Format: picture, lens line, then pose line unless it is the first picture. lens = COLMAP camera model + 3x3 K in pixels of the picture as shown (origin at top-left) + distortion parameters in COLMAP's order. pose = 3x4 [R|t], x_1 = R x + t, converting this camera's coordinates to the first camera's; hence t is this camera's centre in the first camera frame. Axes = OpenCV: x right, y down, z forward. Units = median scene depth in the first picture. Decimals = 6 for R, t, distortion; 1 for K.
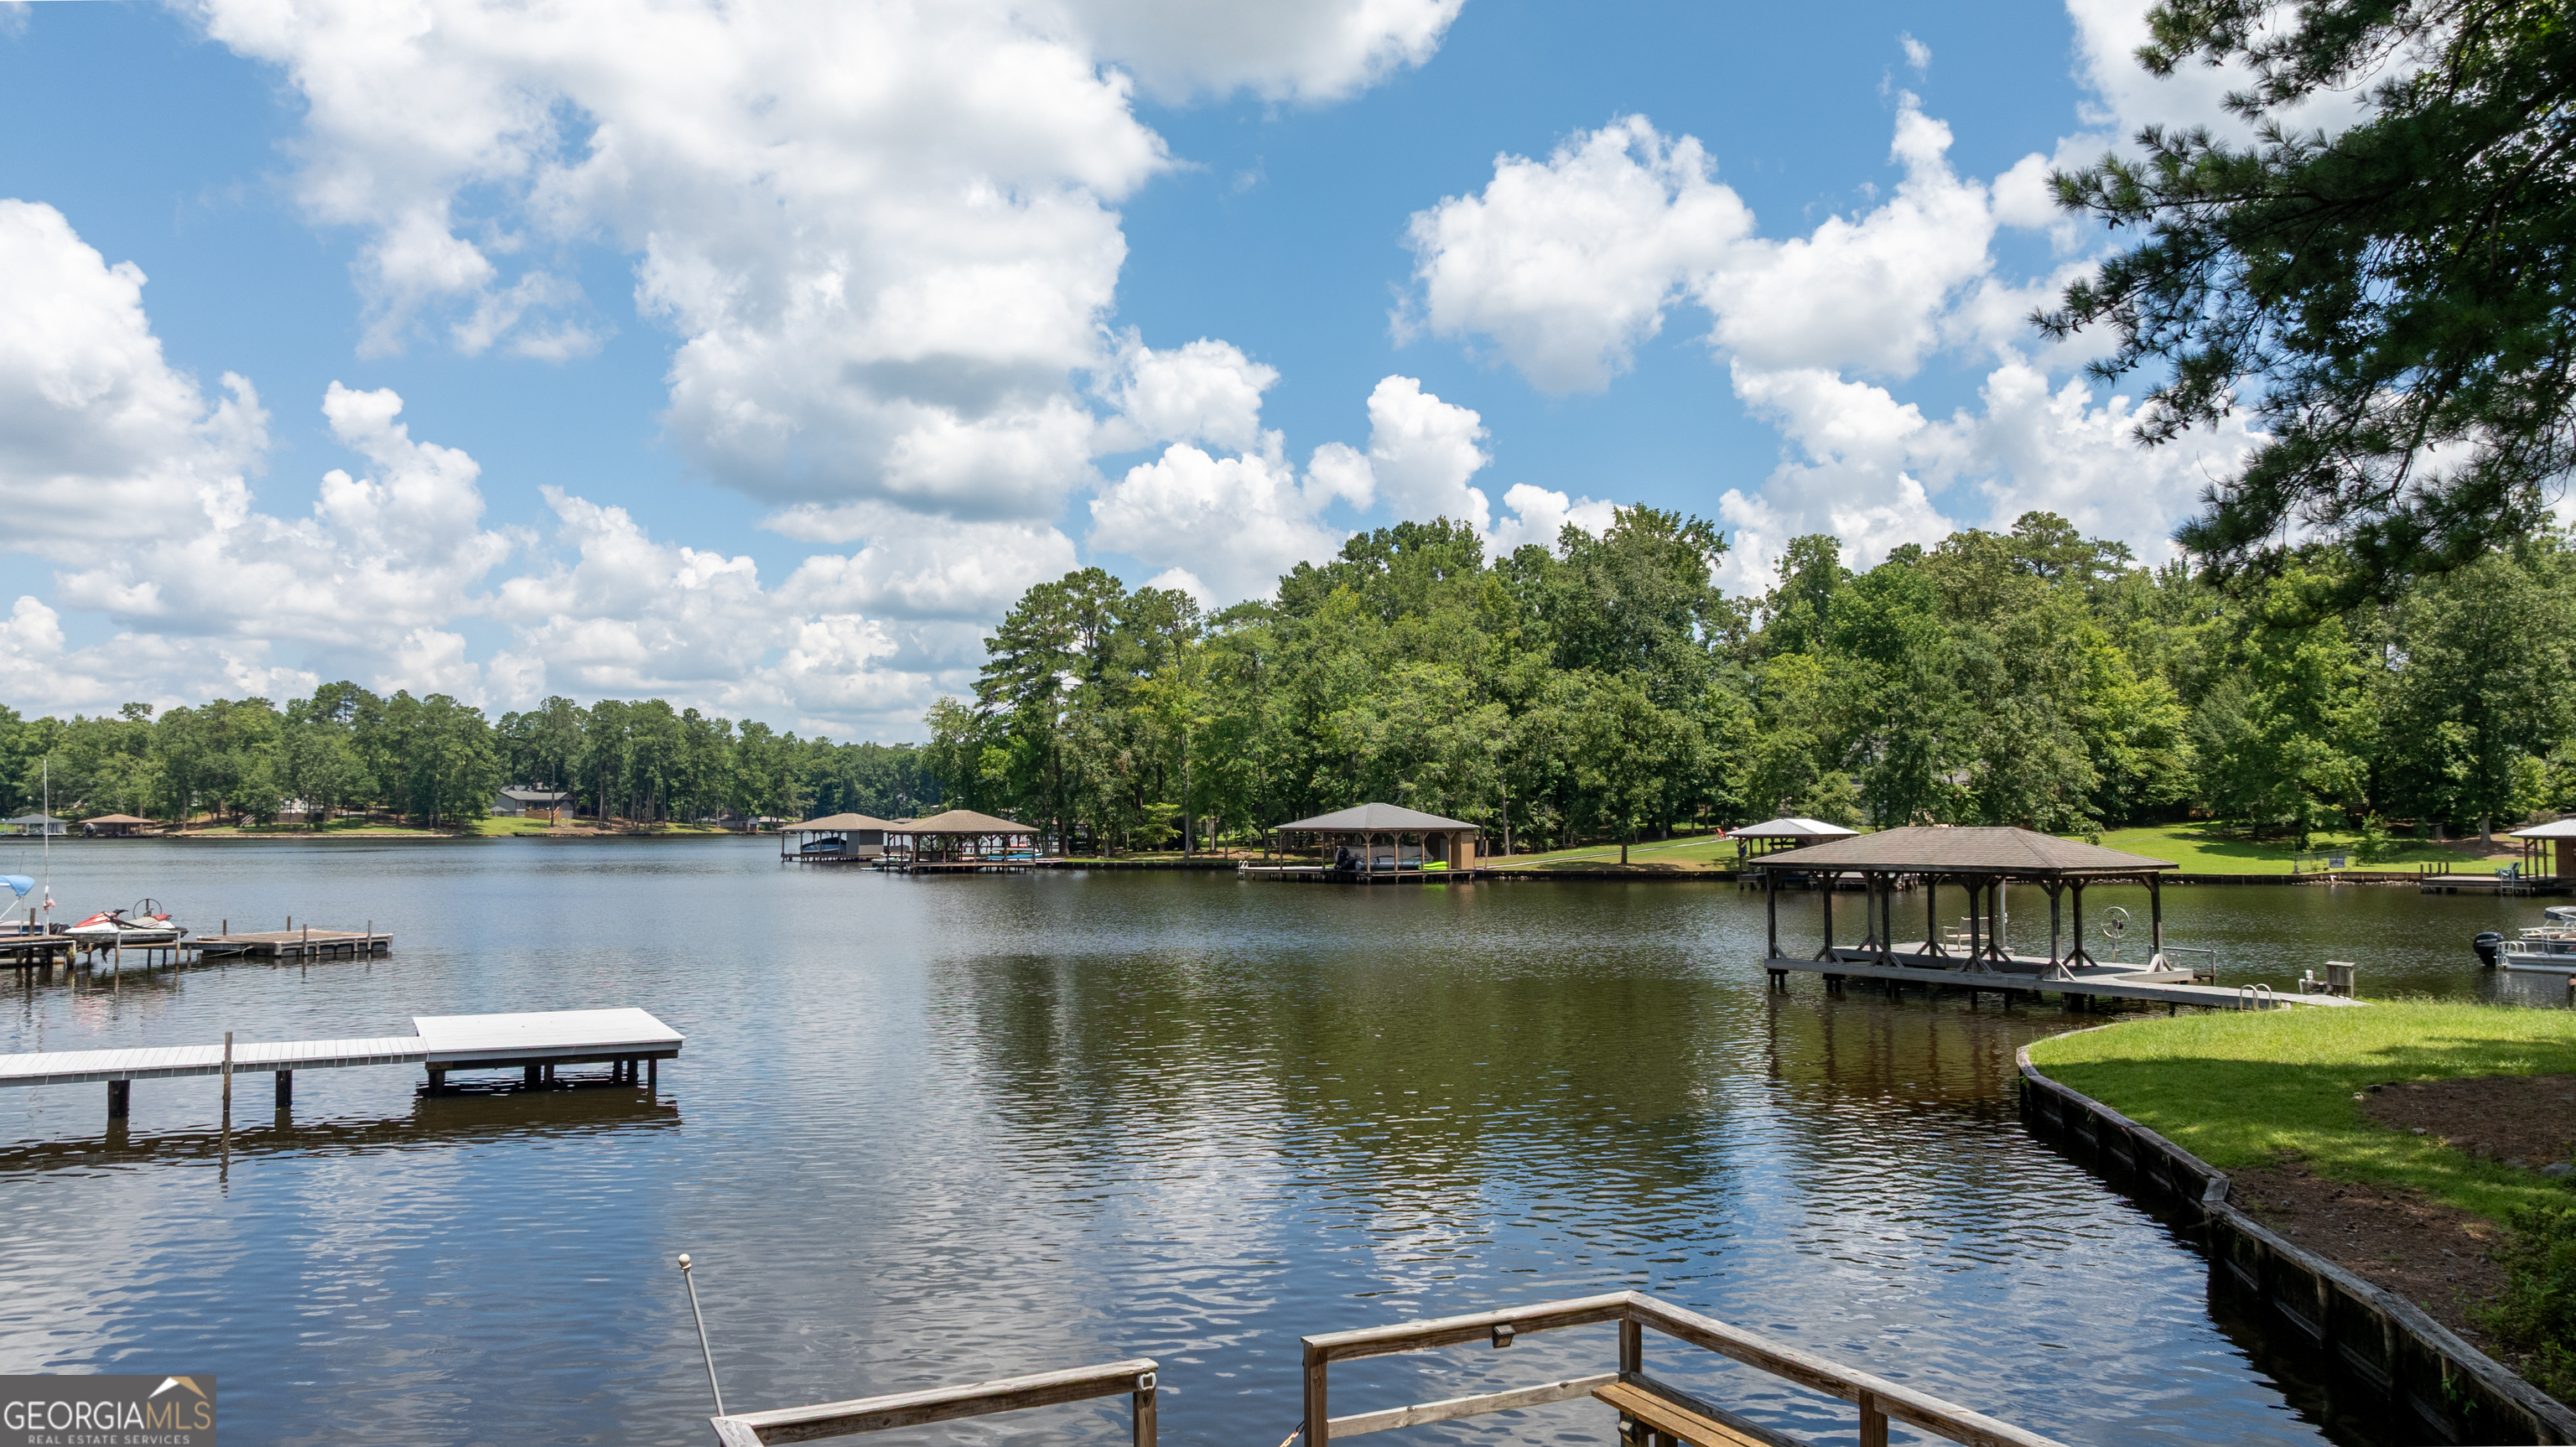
lens RADIAL K [[1841.7, 0, 1375.2], [0, 1841.7, 715.5], [0, 0, 1]] dist [-0.103921, 0.069472]
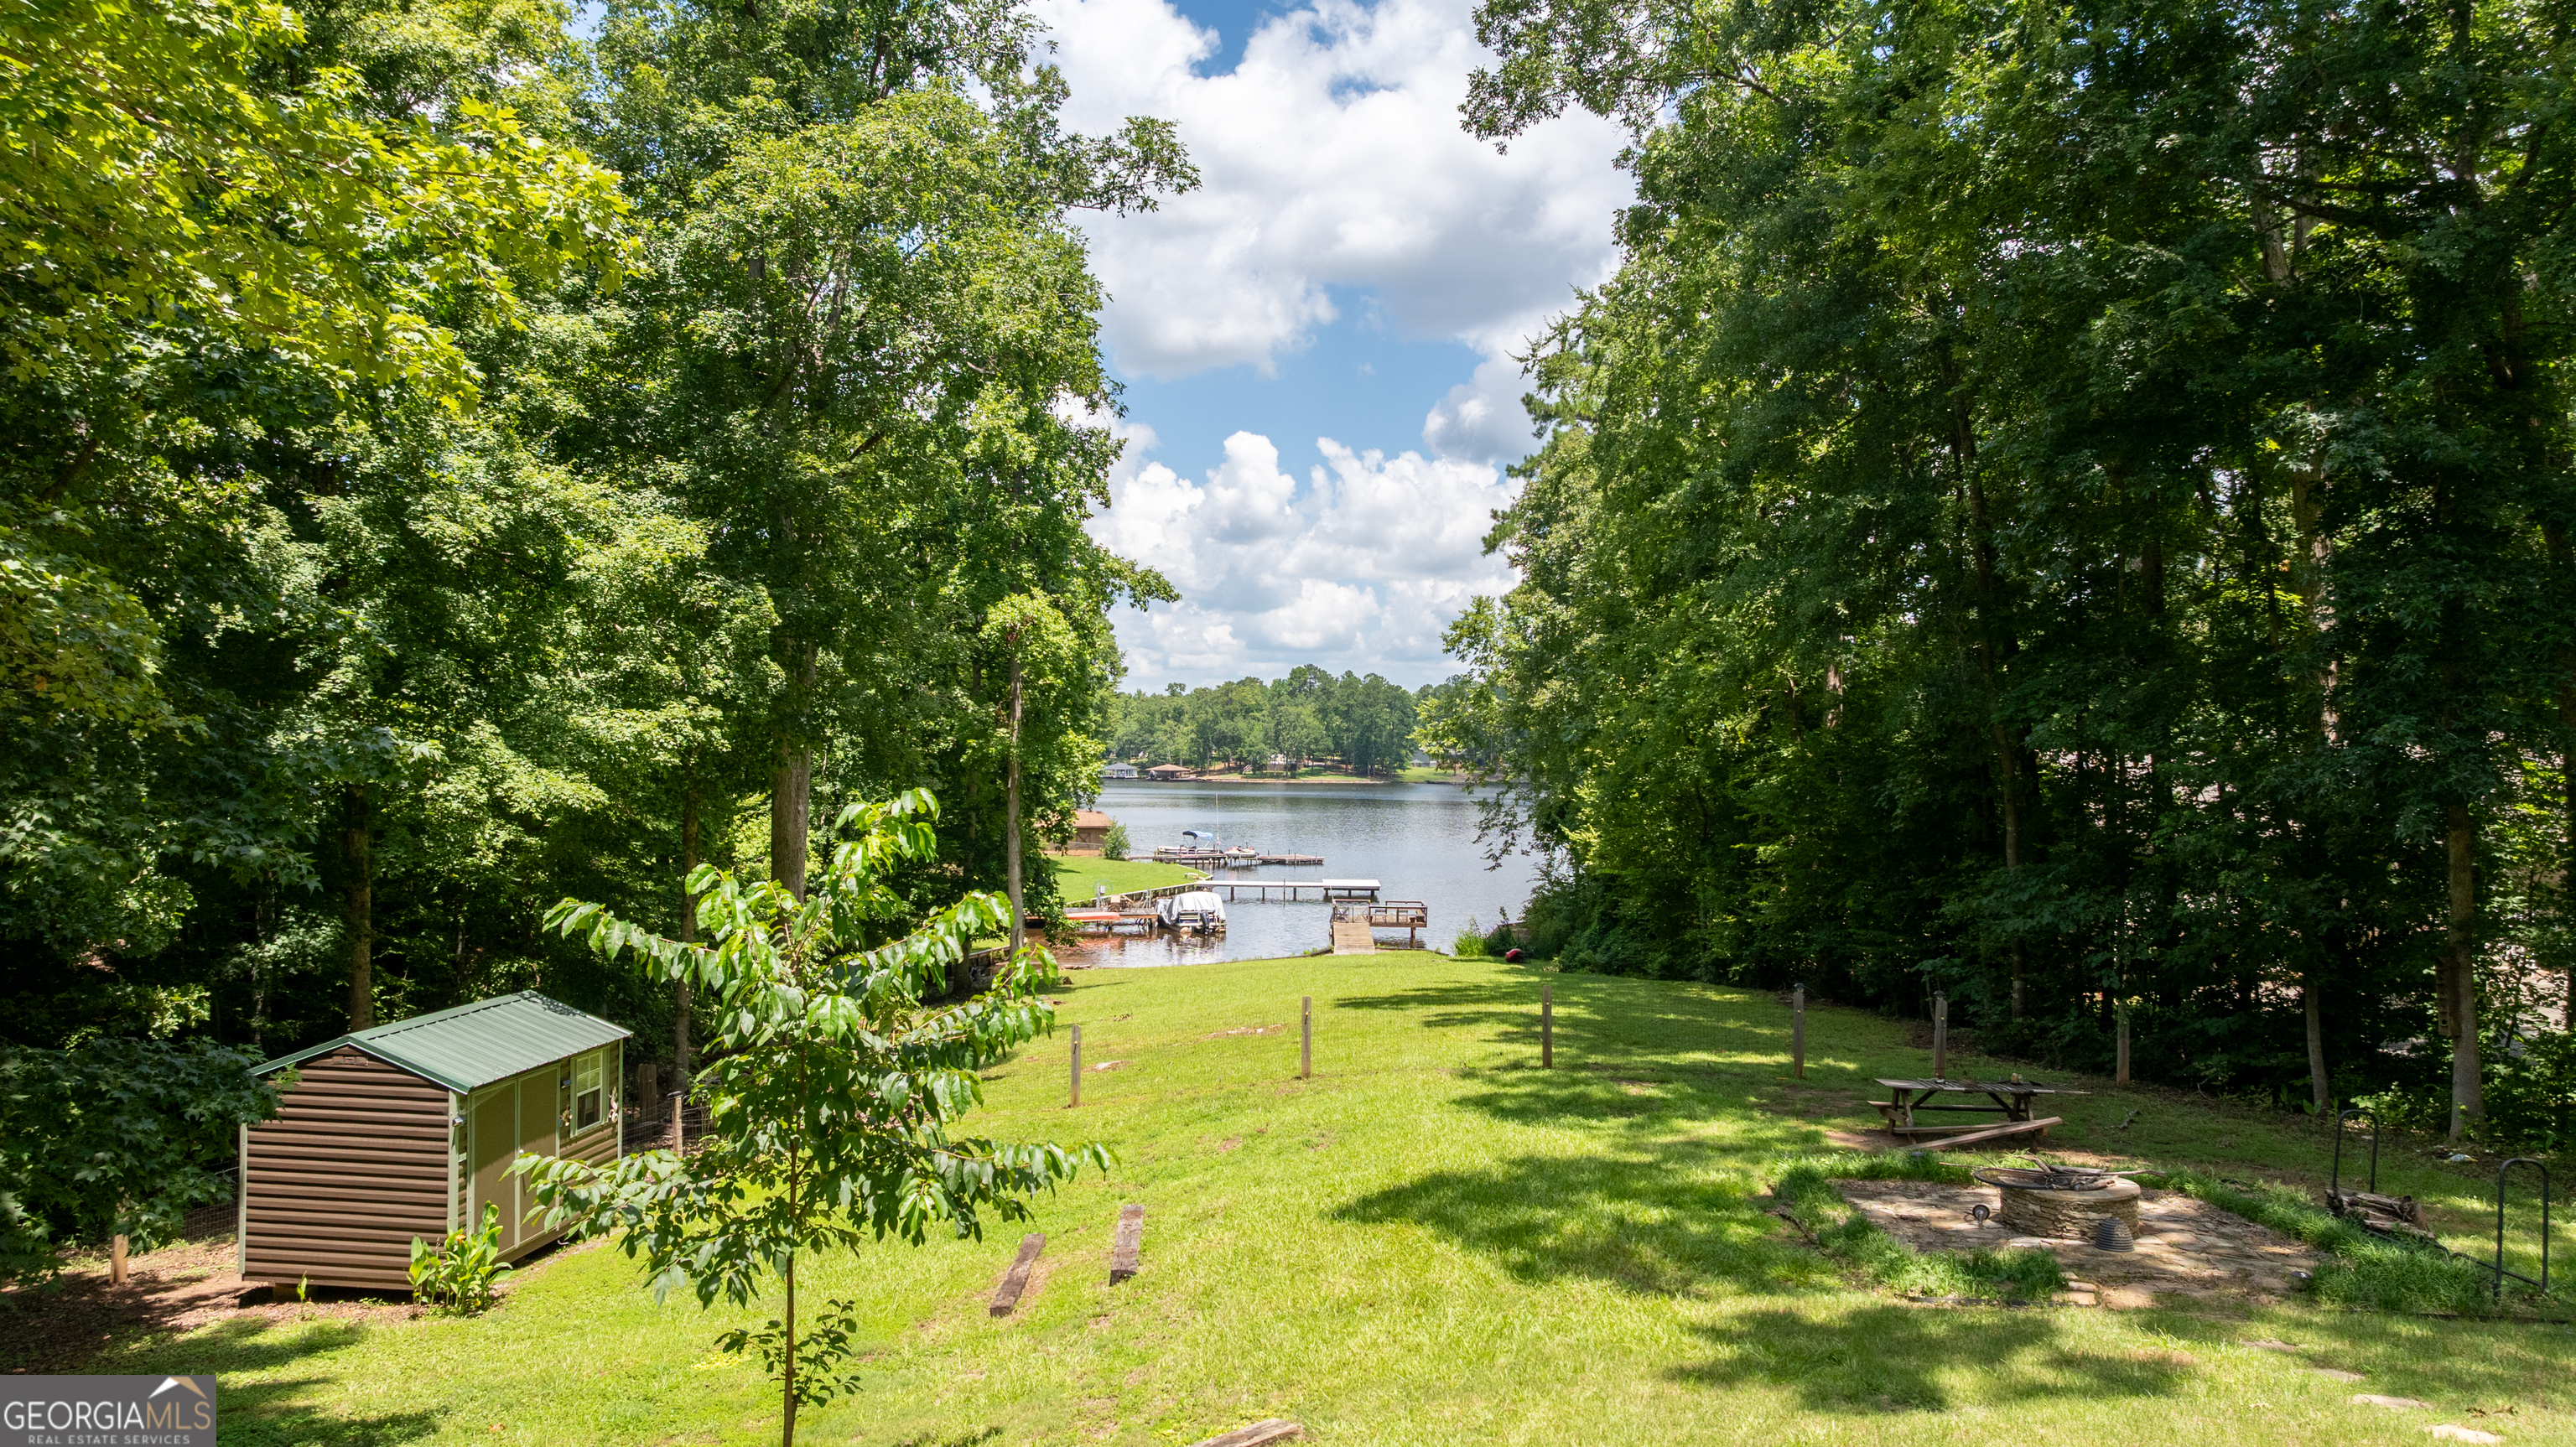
lens RADIAL K [[1811.6, 0, 1273.8], [0, 1811.6, 725.3], [0, 0, 1]] dist [-0.019012, 0.000528]
pose [[0.856710, 0.006932, -0.515751, 0.126506], [0.013341, 0.999277, 0.035592, -0.027945], [0.515625, -0.037372, 0.855999, -0.218196]]
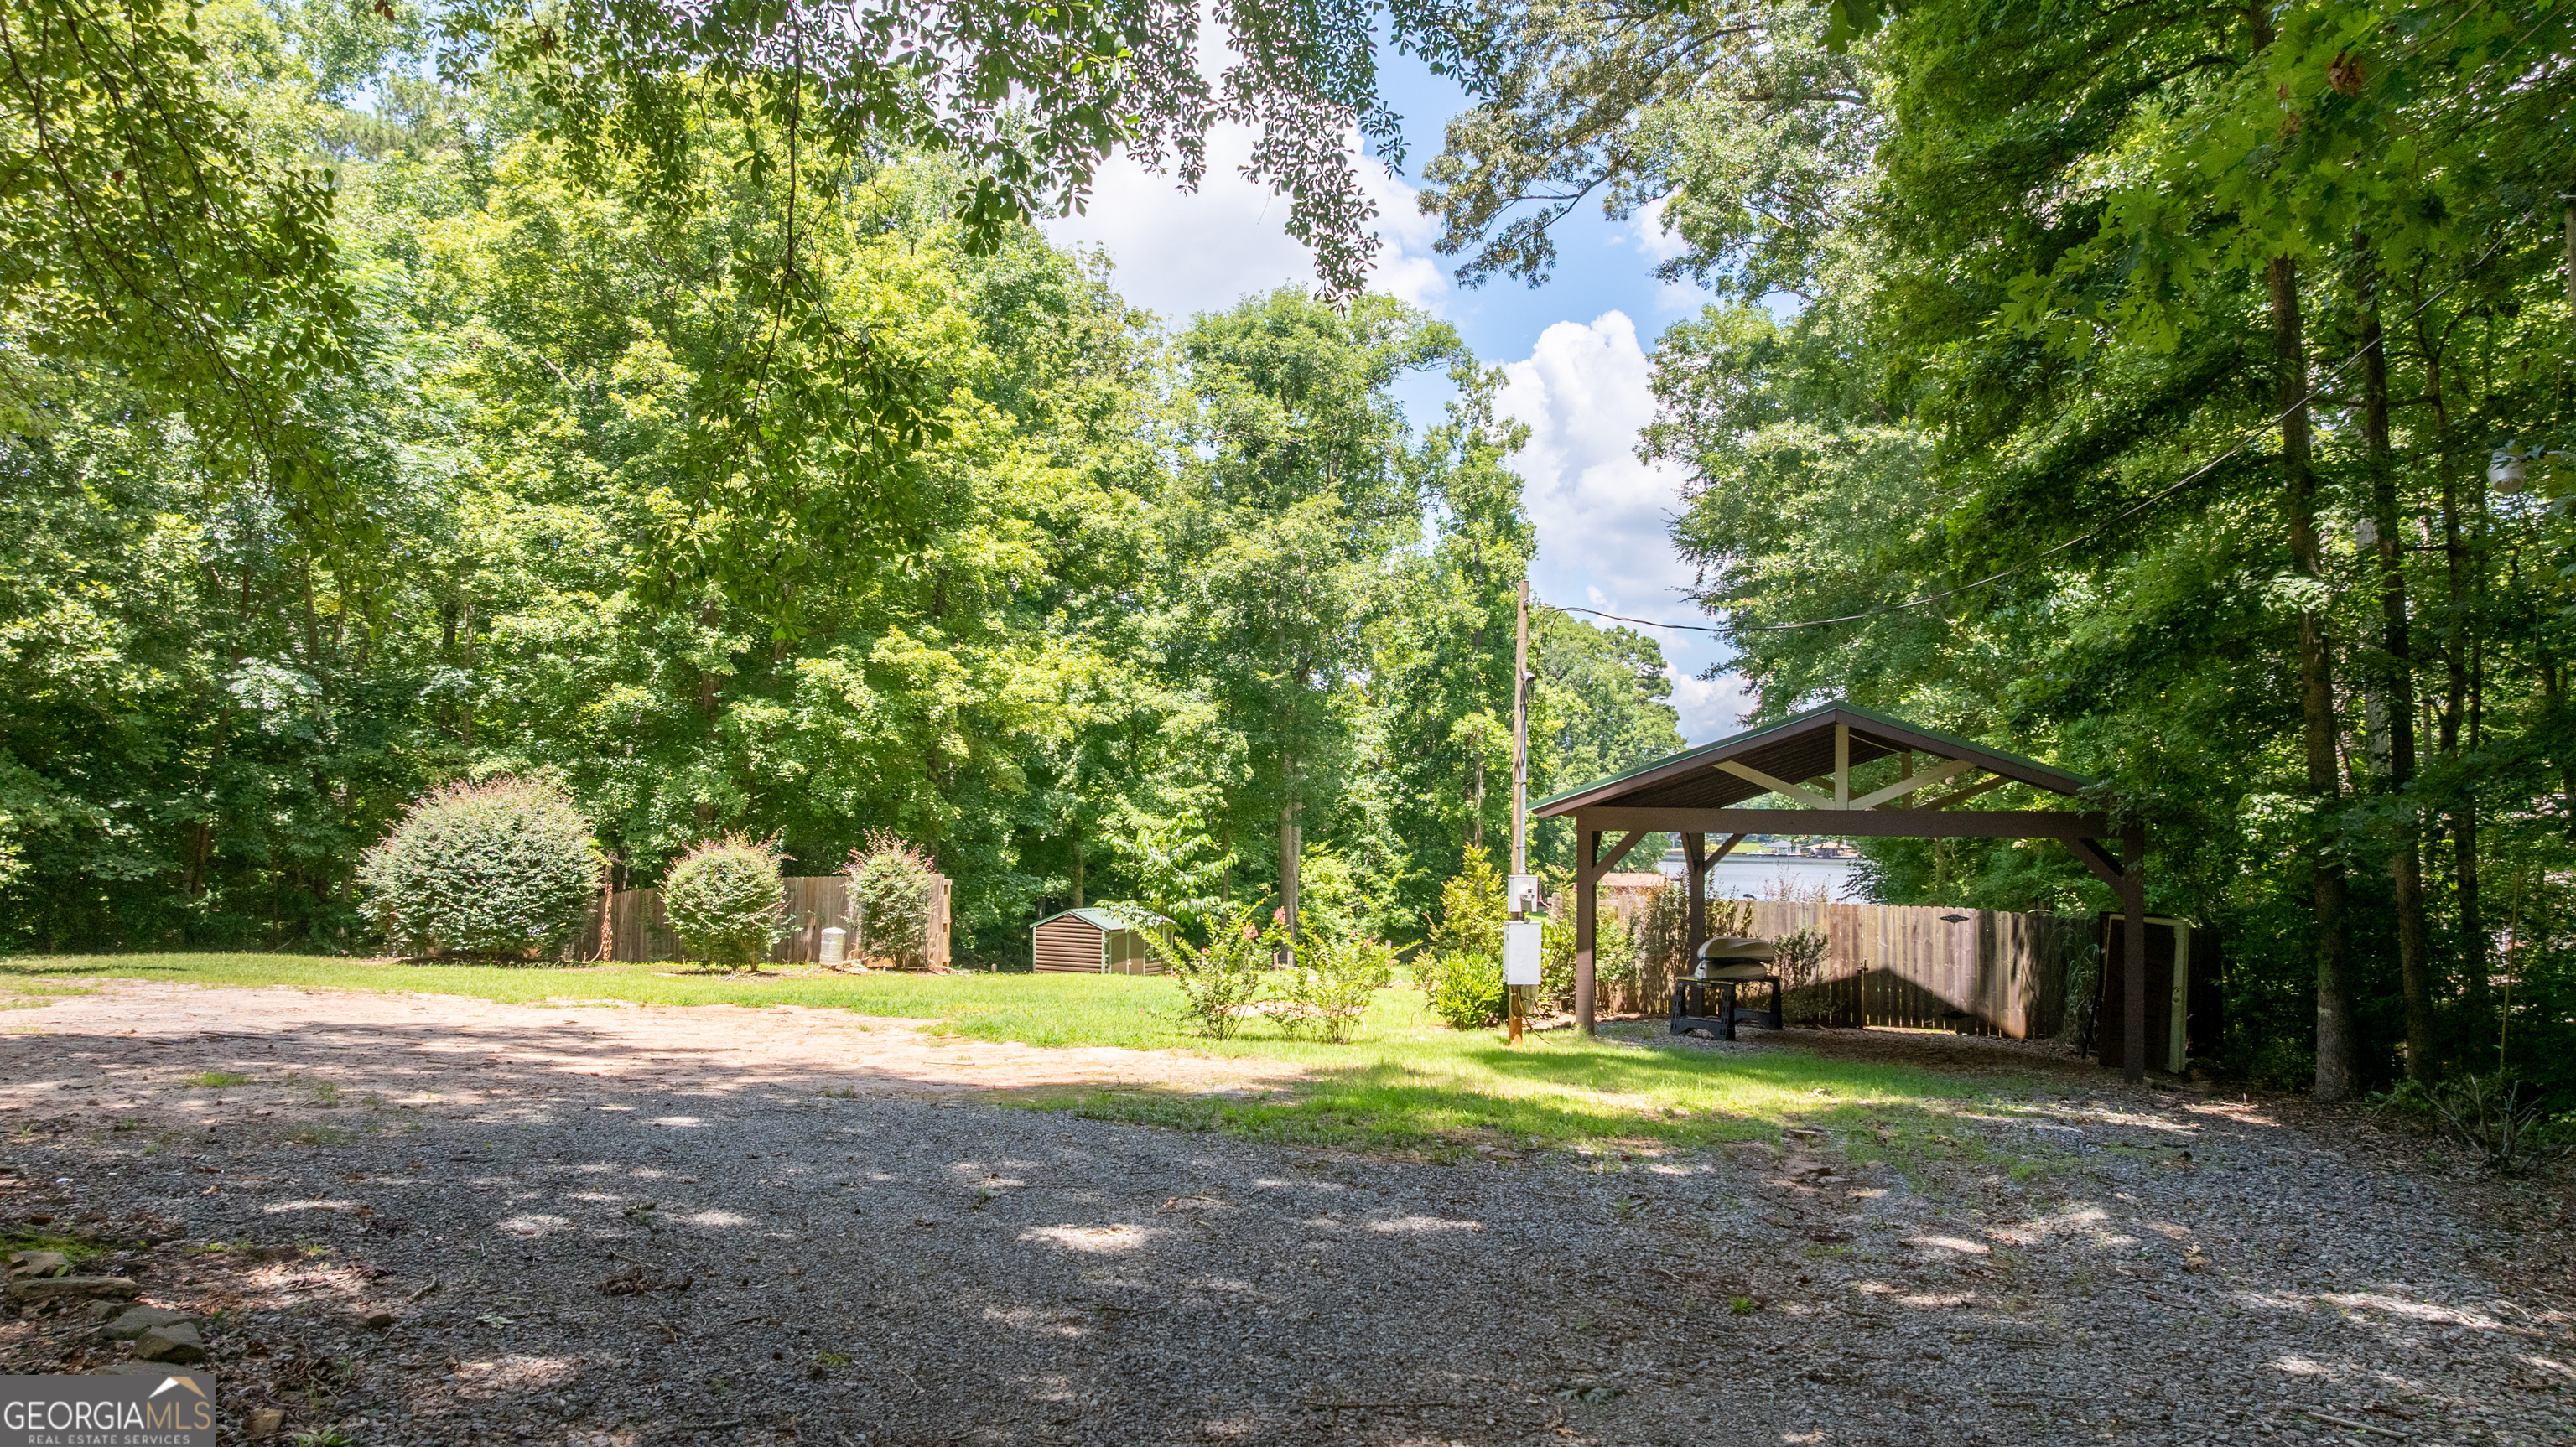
lens RADIAL K [[1805.8, 0, 1290.3], [0, 1805.8, 676.6], [0, 0, 1]] dist [-0.006121, -0.000573]
pose [[0.611038, -0.049724, -0.790038, 0.203845], [0.026306, 0.998750, -0.042514, -0.029285], [0.791164, 0.005195, 0.611582, -0.262797]]
